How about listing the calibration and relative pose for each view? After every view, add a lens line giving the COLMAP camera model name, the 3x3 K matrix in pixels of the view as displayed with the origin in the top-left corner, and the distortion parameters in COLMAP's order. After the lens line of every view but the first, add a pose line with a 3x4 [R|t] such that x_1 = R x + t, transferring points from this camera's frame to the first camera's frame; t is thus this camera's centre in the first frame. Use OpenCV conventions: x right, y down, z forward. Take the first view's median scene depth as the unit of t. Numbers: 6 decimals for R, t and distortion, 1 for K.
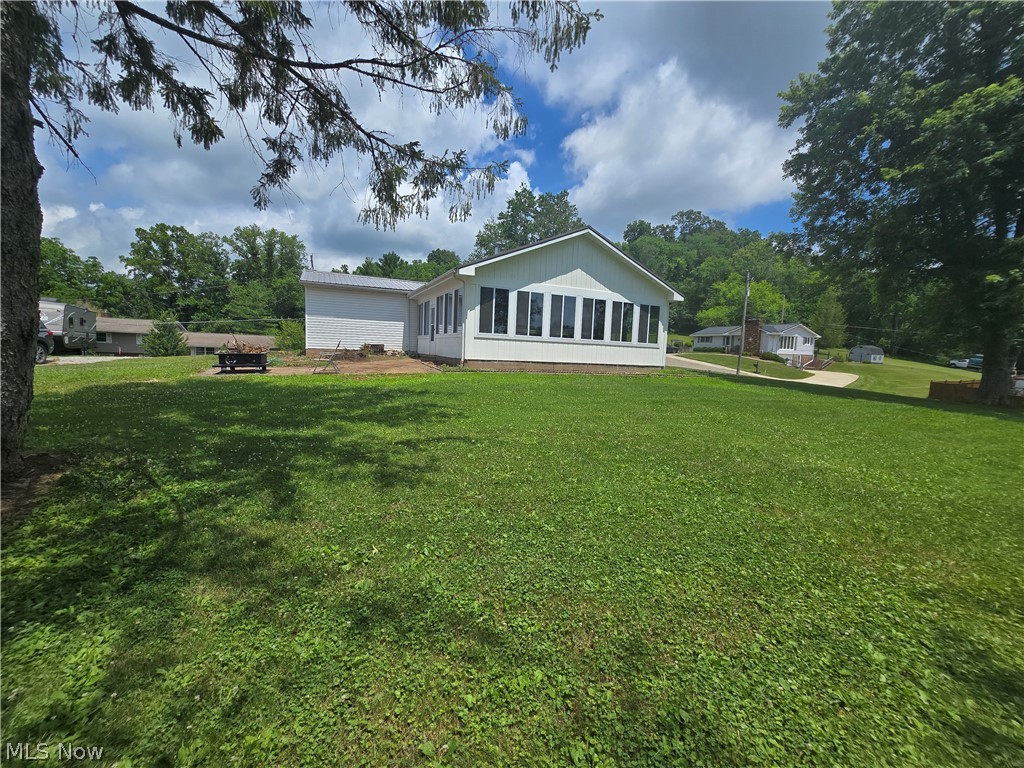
lens RADIAL K [[421.9, 0, 510.5], [0, 421.9, 385.2], [0, 0, 1]] dist [-0.005650, 0.000060]
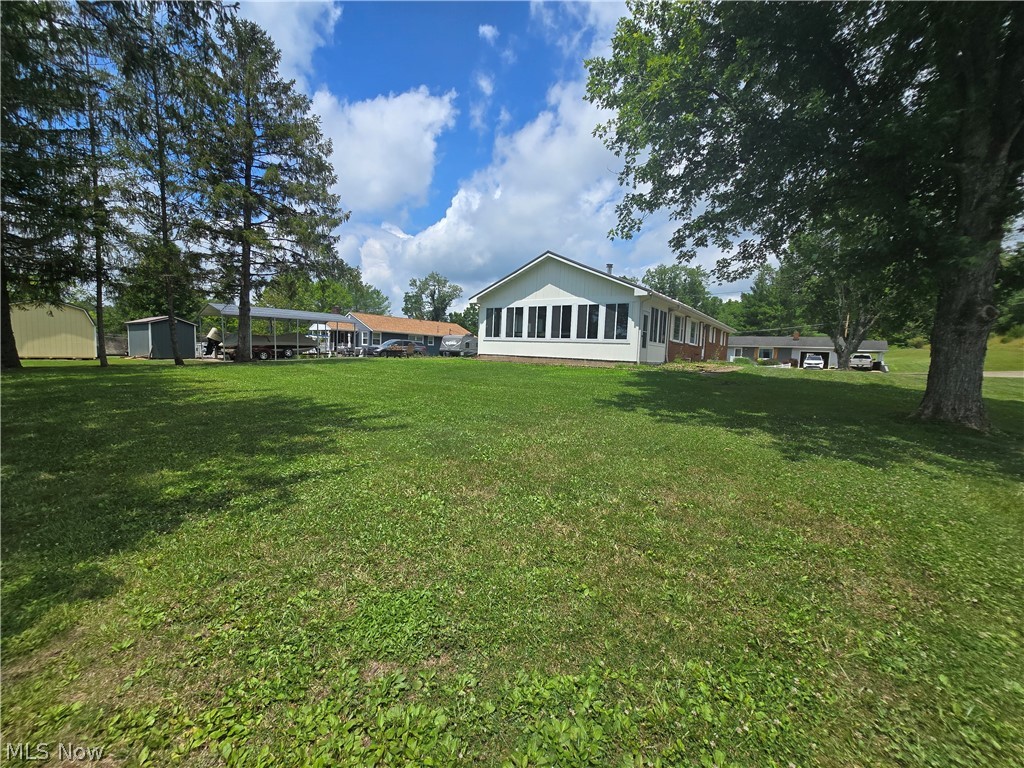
lens RADIAL K [[421.9, 0, 510.5], [0, 421.9, 385.2], [0, 0, 1]] dist [-0.005650, 0.000060]
pose [[0.517365, 0.043040, -0.854682, 1.181719], [-0.088638, 0.996058, -0.003496, 0.046666], [0.851162, 0.077566, 0.519141, 0.243767]]
